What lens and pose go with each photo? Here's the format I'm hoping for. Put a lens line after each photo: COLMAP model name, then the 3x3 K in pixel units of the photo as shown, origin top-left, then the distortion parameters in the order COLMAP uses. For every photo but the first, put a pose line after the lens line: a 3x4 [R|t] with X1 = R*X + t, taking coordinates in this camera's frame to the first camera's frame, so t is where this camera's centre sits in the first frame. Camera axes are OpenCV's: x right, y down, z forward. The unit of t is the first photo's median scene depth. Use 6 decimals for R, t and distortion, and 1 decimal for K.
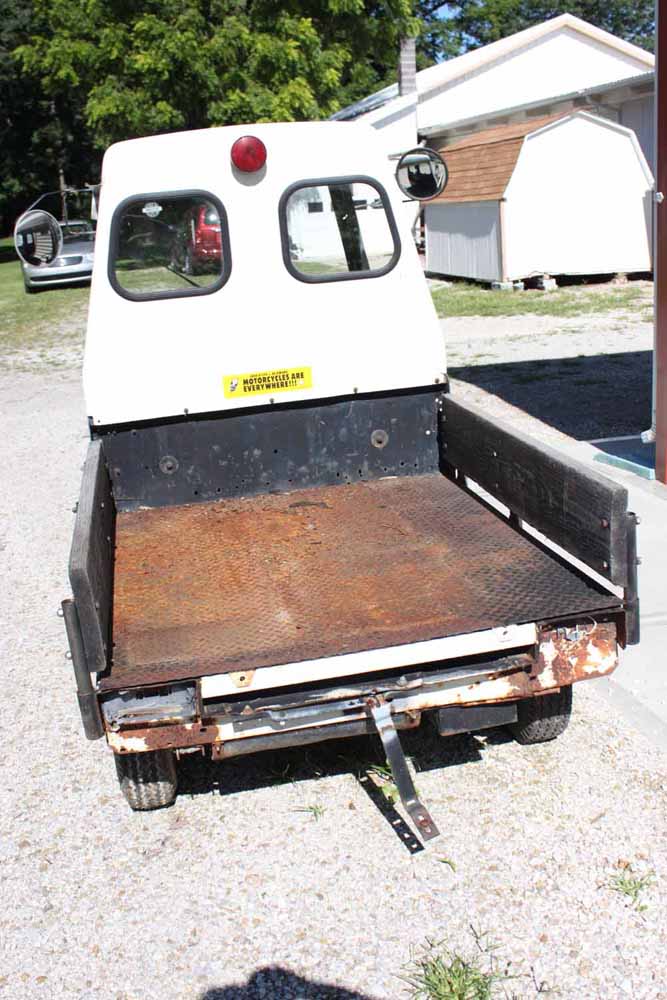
lens RADIAL K [[1050.5, 0, 333.5], [0, 1050.5, 500.0], [0, 0, 1]] dist [-0.076068, 0.023827]
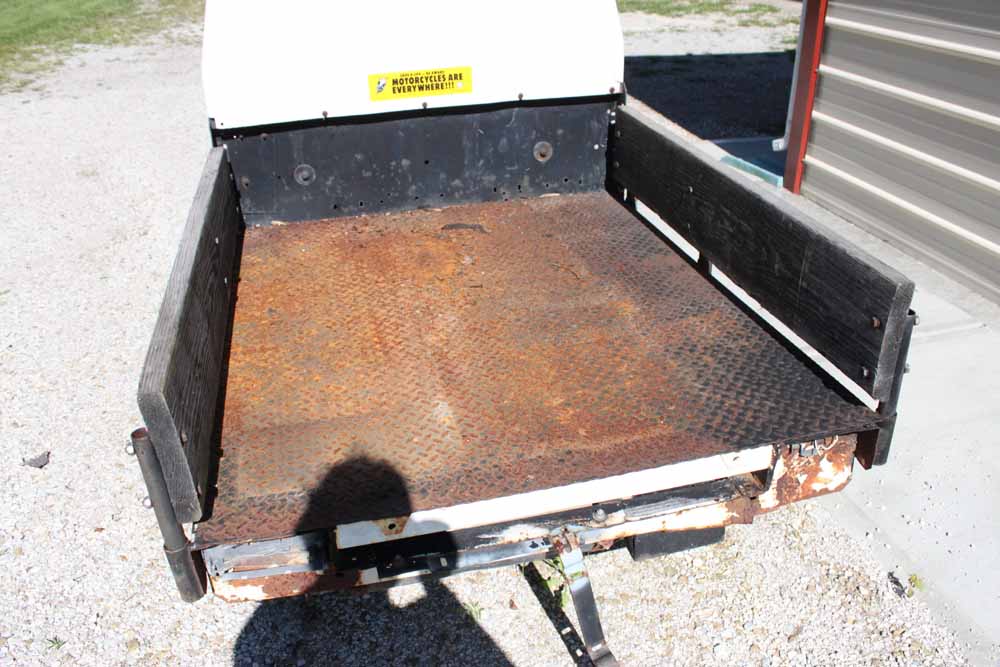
lens RADIAL K [[817.2, 0, 500.5], [0, 817.2, 322.3], [0, 0, 1]] dist [-0.152701, 0.117573]
pose [[0.997383, 0.030779, 0.065416, -0.037003], [-0.043483, 0.978280, 0.202678, -0.061178], [-0.057757, -0.204992, 0.977058, 0.332045]]
